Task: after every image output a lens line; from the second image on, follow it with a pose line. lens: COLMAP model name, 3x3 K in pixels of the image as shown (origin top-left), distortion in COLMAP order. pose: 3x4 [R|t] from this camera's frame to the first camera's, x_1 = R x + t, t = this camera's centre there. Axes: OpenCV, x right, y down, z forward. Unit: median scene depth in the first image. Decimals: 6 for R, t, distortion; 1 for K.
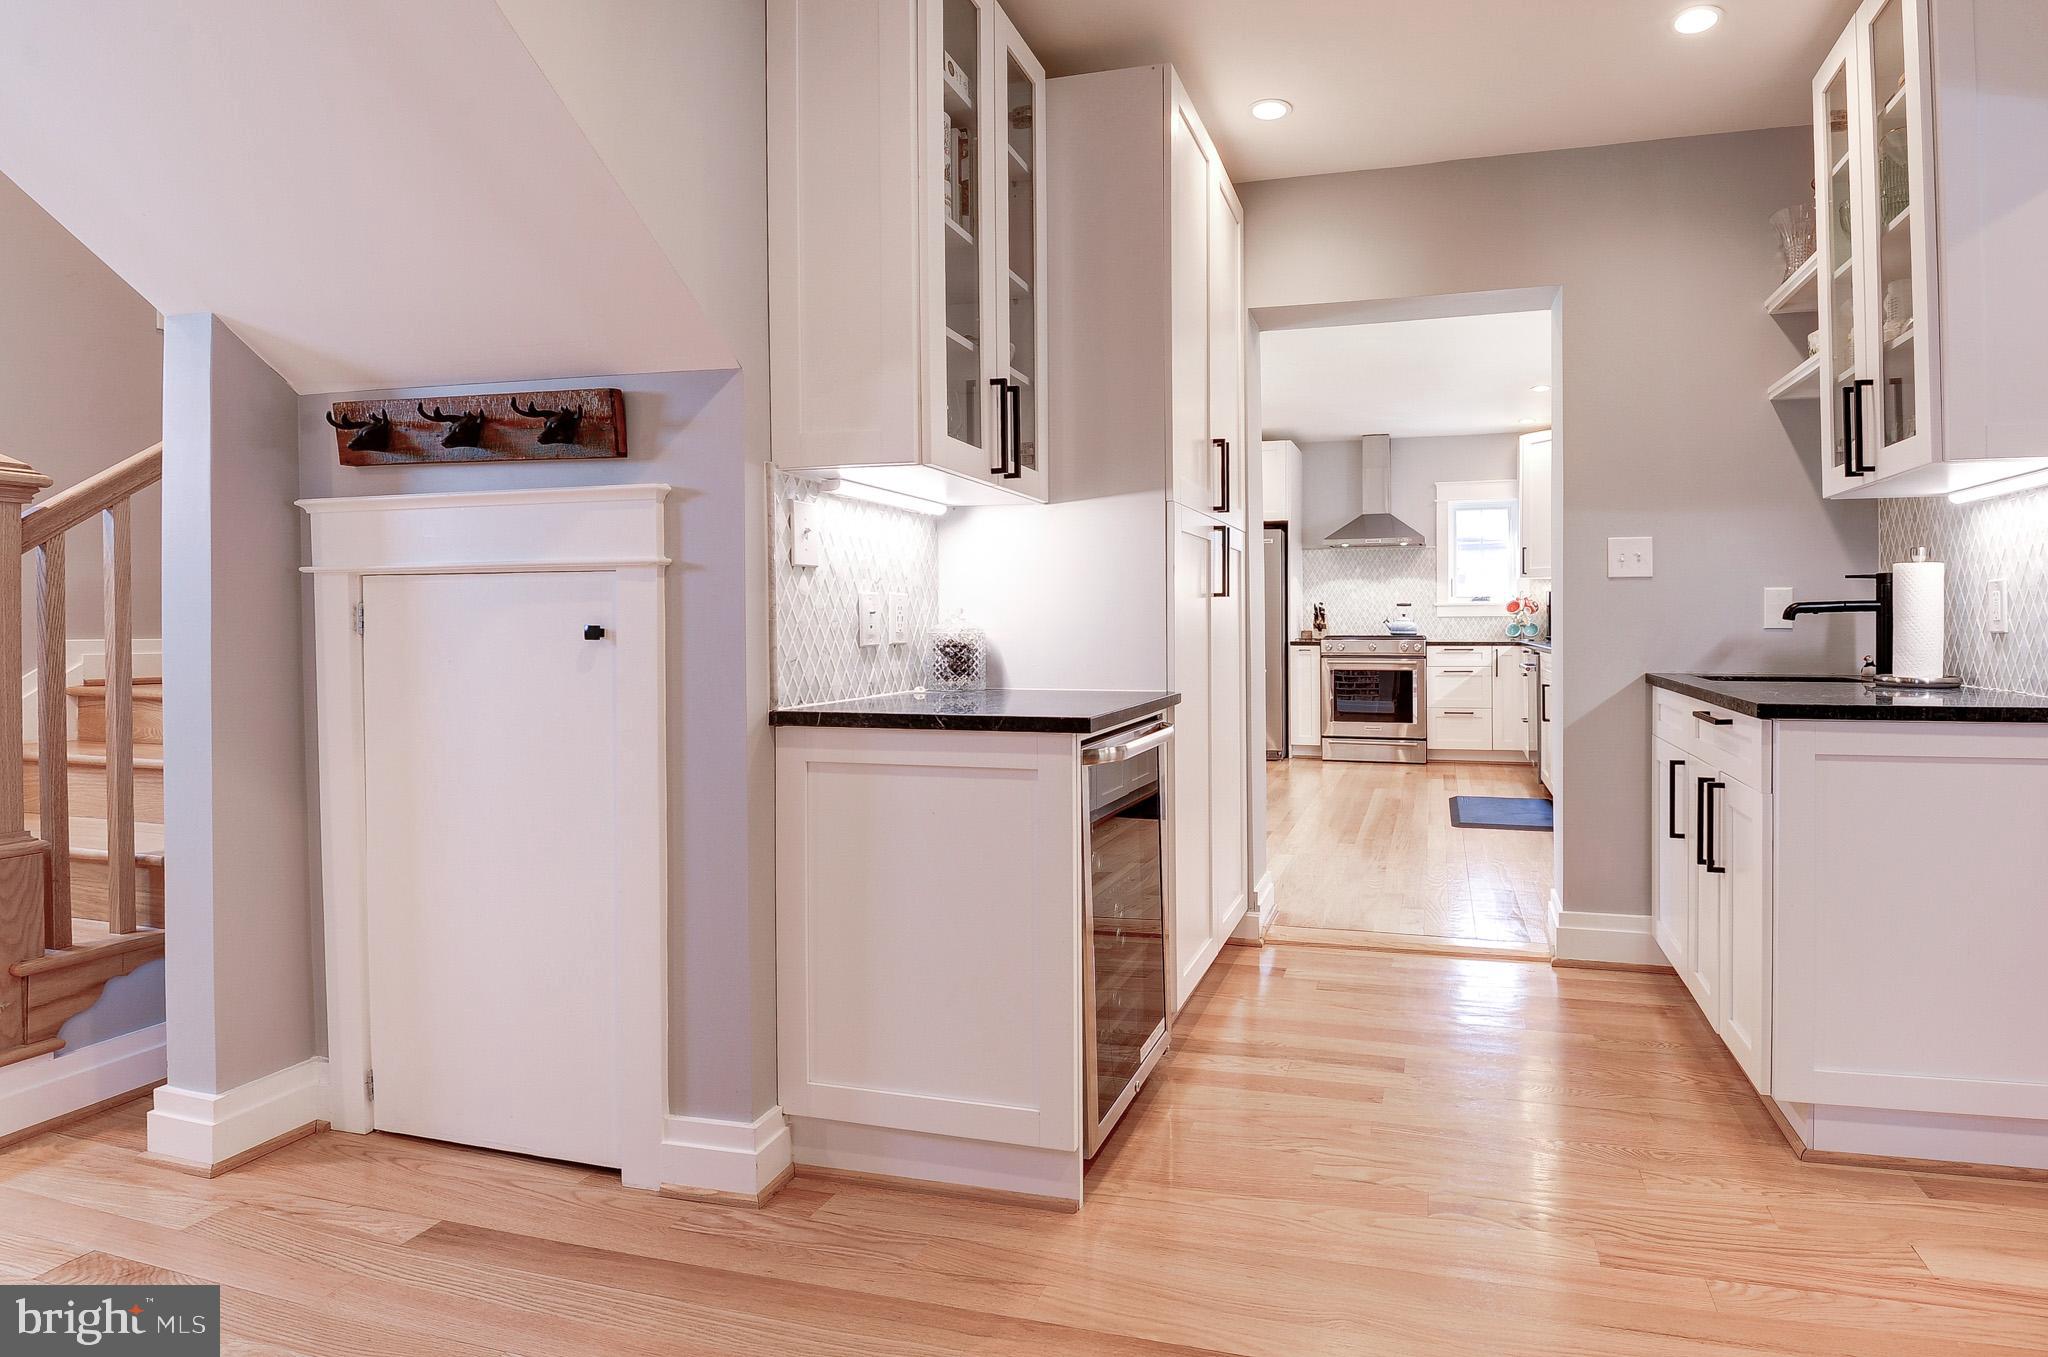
lens RADIAL K [[1037.1, 0, 1188.1], [0, 1037.1, 628.6], [0, 0, 1]] dist [-0.016783, -0.003989]
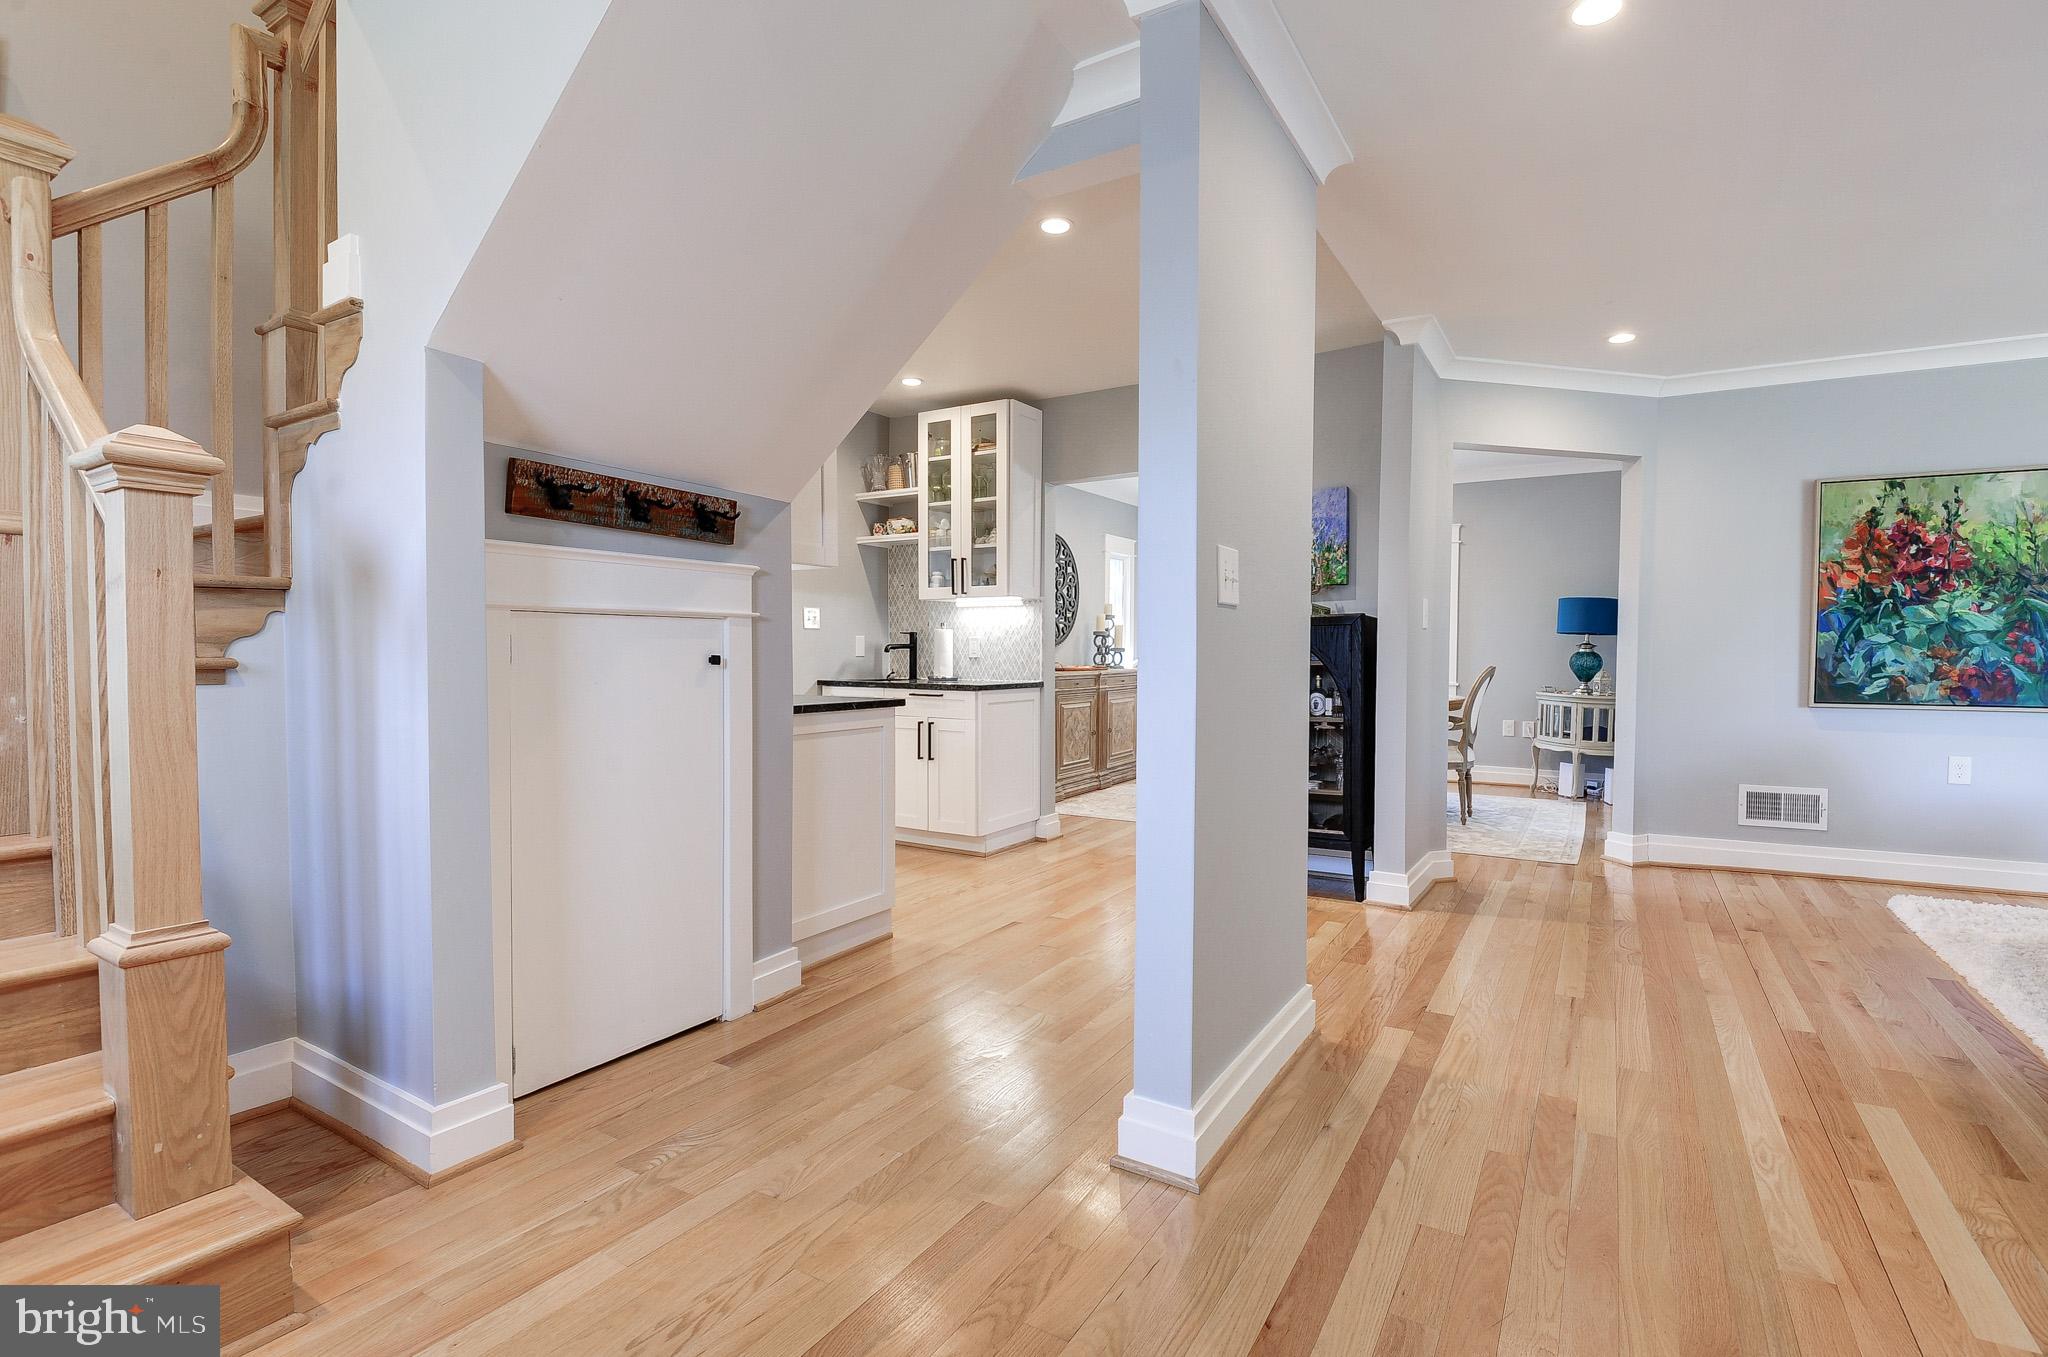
lens RADIAL K [[929.3, 0, 1041.6], [0, 929.3, 682.3], [0, 0, 1]] dist [-0.027433, -0.002643]
pose [[0.314372, -0.027978, 0.948888, -1.703508], [0.001604, 0.999580, 0.028942, -0.001743], [-0.949299, -0.007576, 0.314285, 0.129155]]
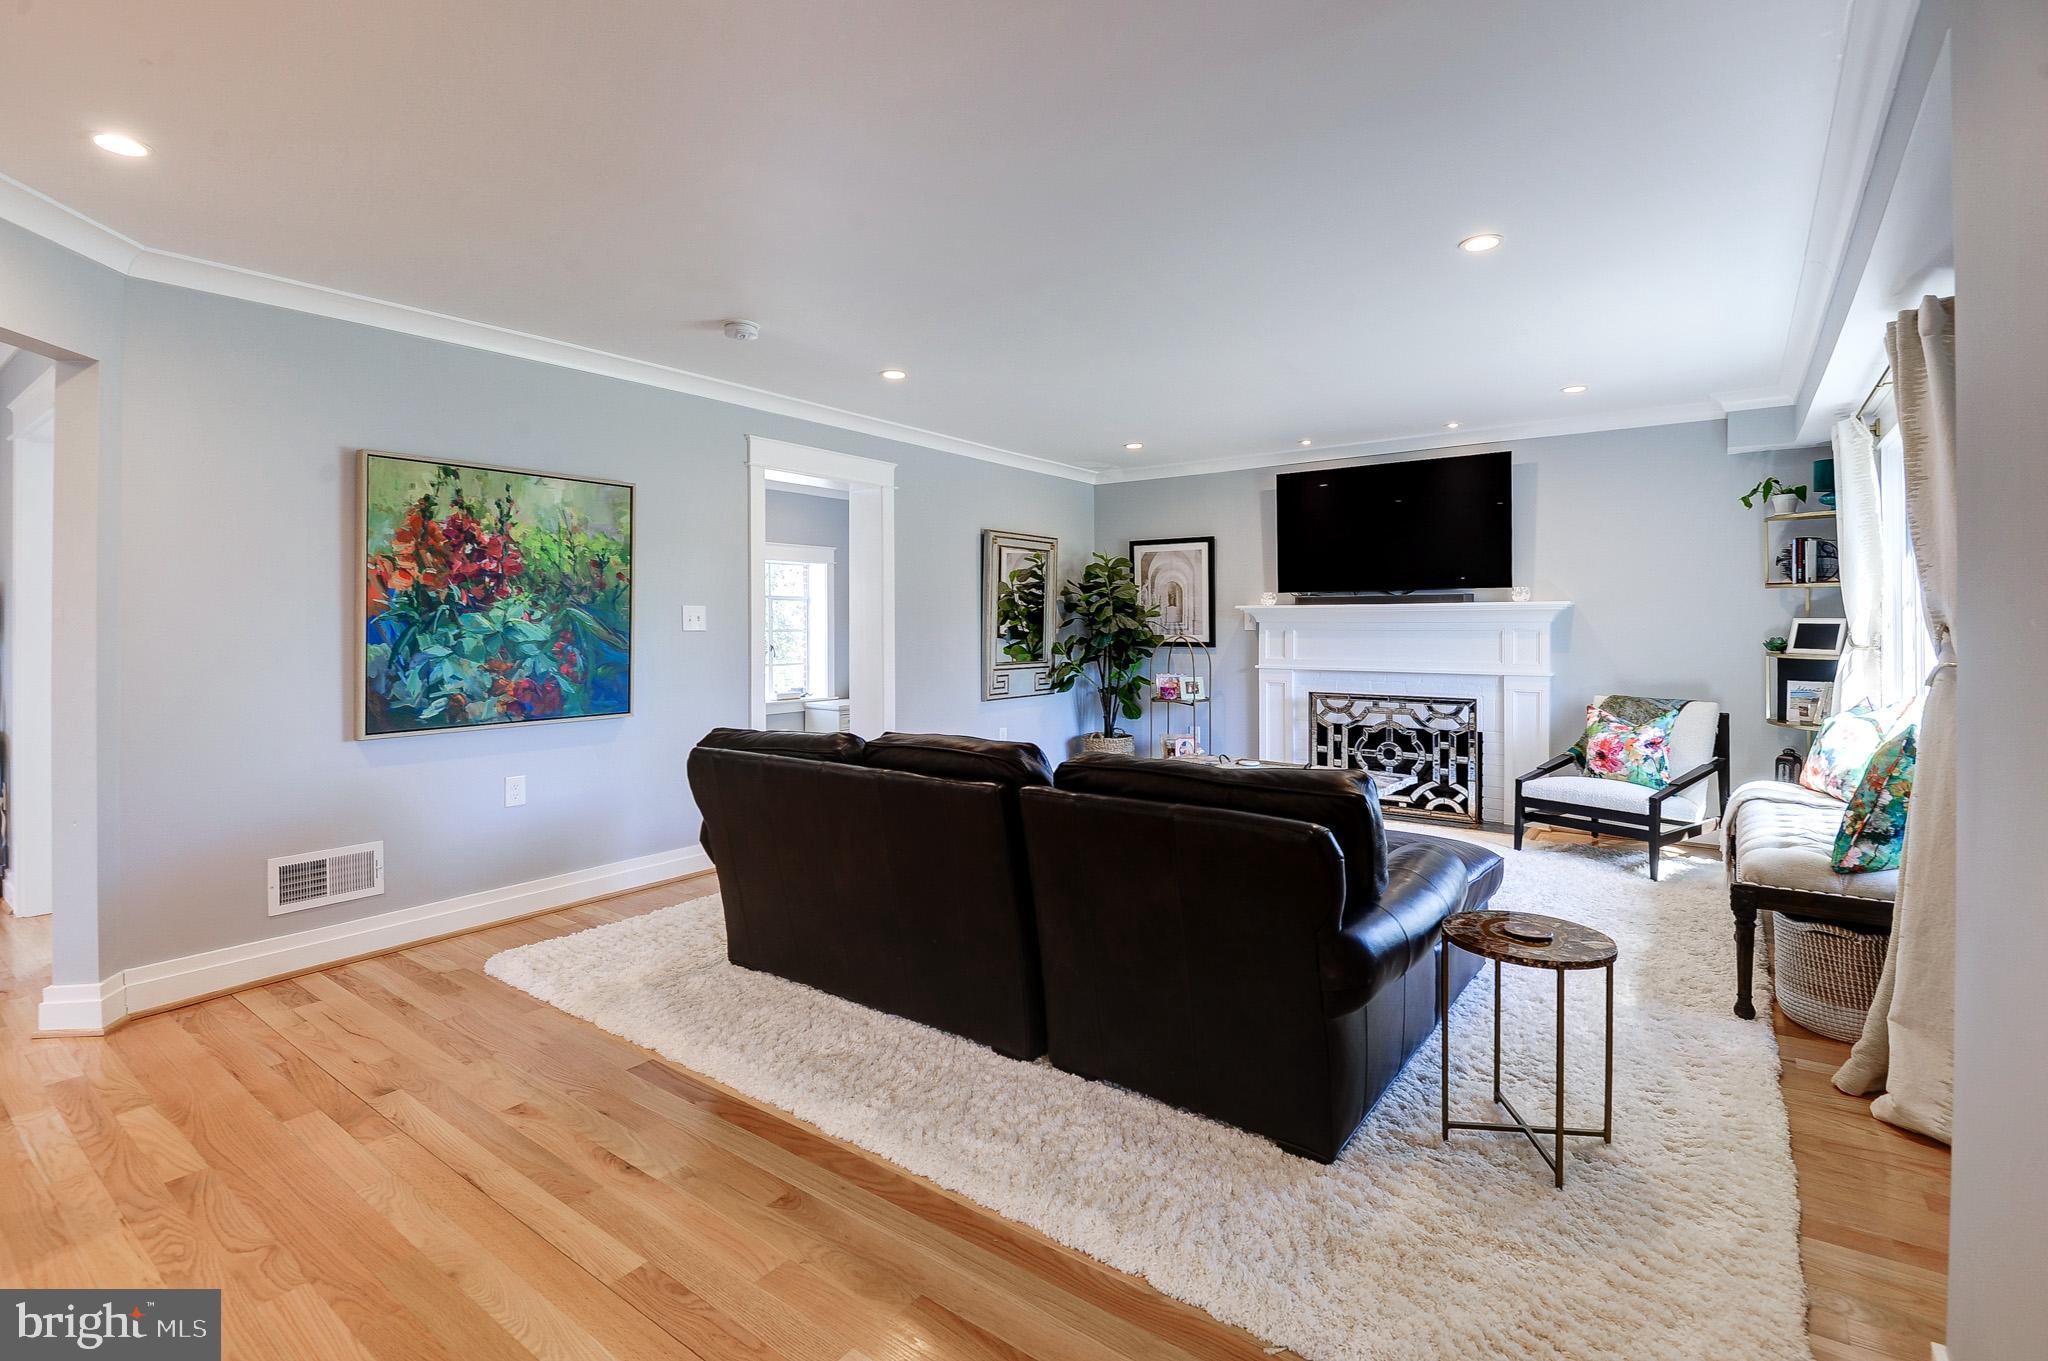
lens RADIAL K [[929.3, 0, 1082.9], [0, 929.3, 625.0], [0, 0, 1]] dist [-0.027433, -0.002643]
pose [[-0.931428, 0.009526, 0.363801, -0.915760], [0.010774, 0.999941, 0.001401, -0.080429], [-0.363766, 0.005224, -0.931476, 0.154574]]
